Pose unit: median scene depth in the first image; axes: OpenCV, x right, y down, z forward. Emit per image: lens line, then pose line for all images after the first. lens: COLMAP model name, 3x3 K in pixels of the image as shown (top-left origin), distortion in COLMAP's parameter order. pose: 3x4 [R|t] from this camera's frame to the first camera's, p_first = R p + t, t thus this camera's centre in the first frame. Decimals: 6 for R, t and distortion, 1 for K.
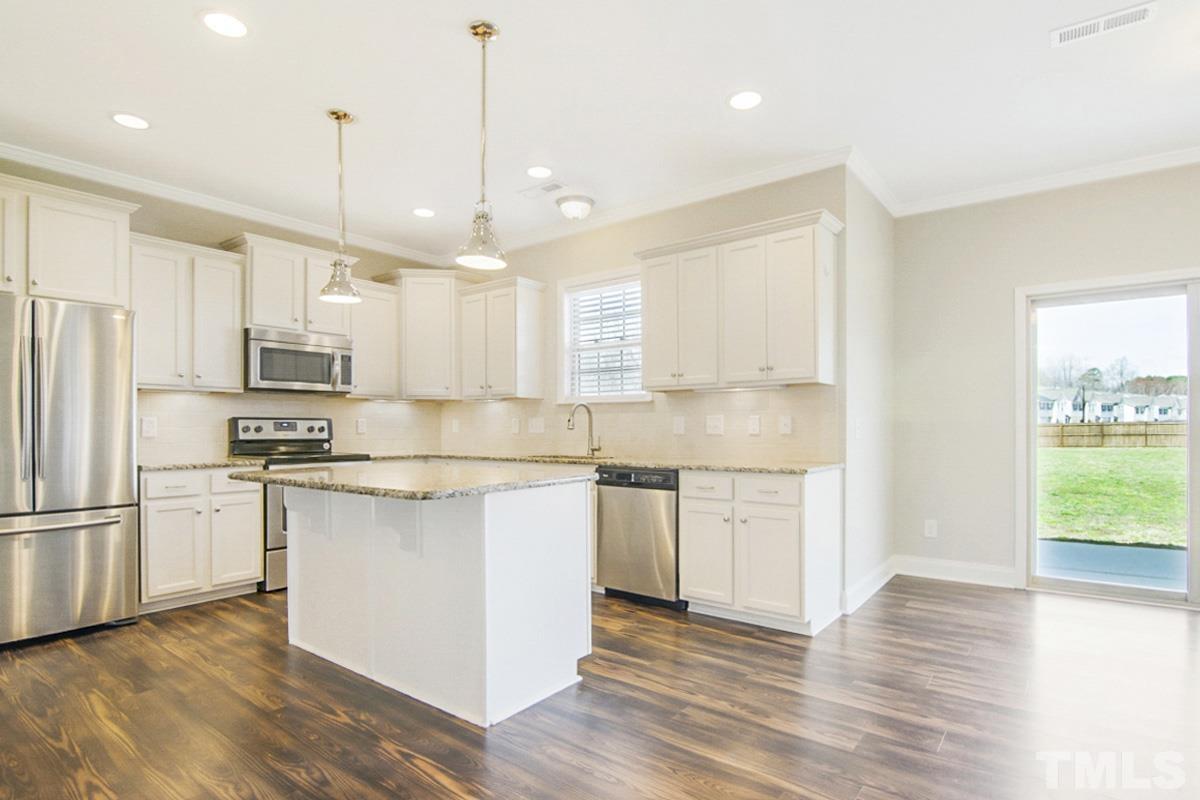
lens RADIAL K [[606.4, 0, 612.2], [0, 606.4, 426.9], [0, 0, 1]] dist [-0.001760, -0.003777]
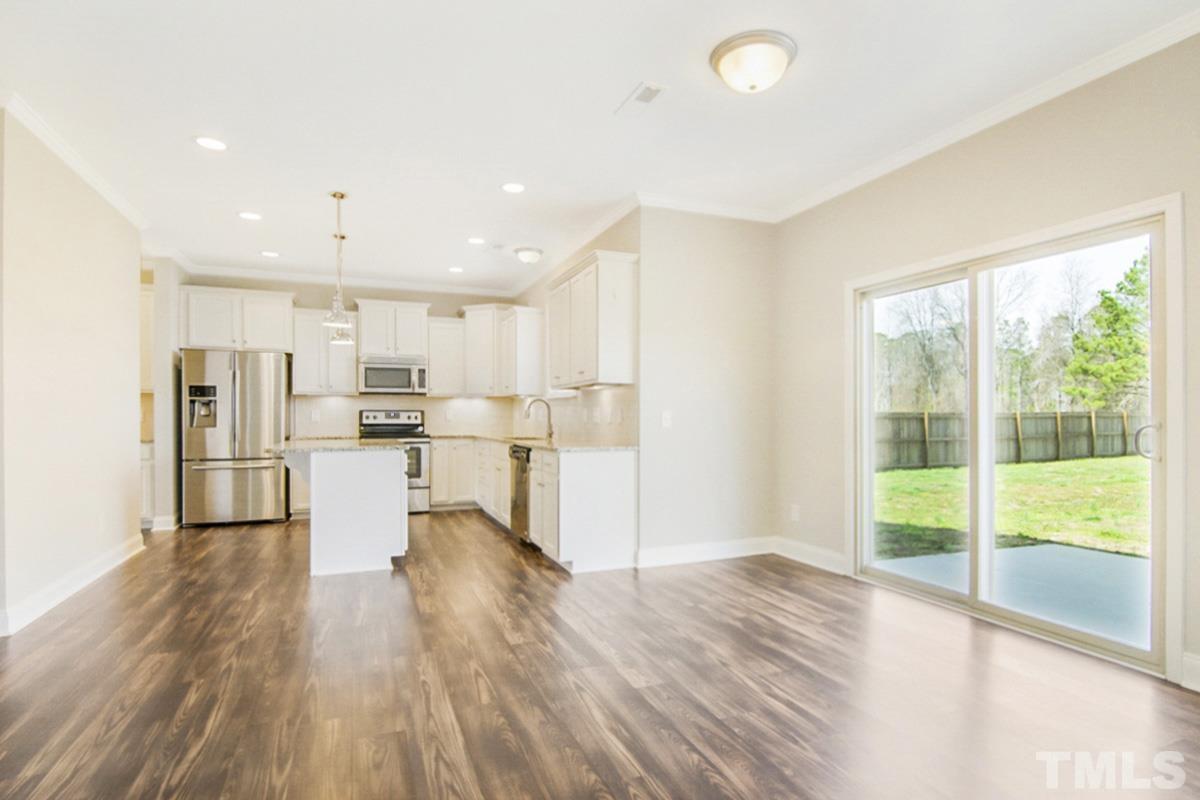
lens RADIAL K [[606.4, 0, 612.3], [0, 606.4, 422.3], [0, 0, 1]] dist [-0.001760, -0.003777]
pose [[0.868154, 0.007480, -0.496239, 0.791069], [-0.001499, 0.999921, 0.012451, -0.004280], [0.496293, -0.010066, 0.868097, -0.085435]]
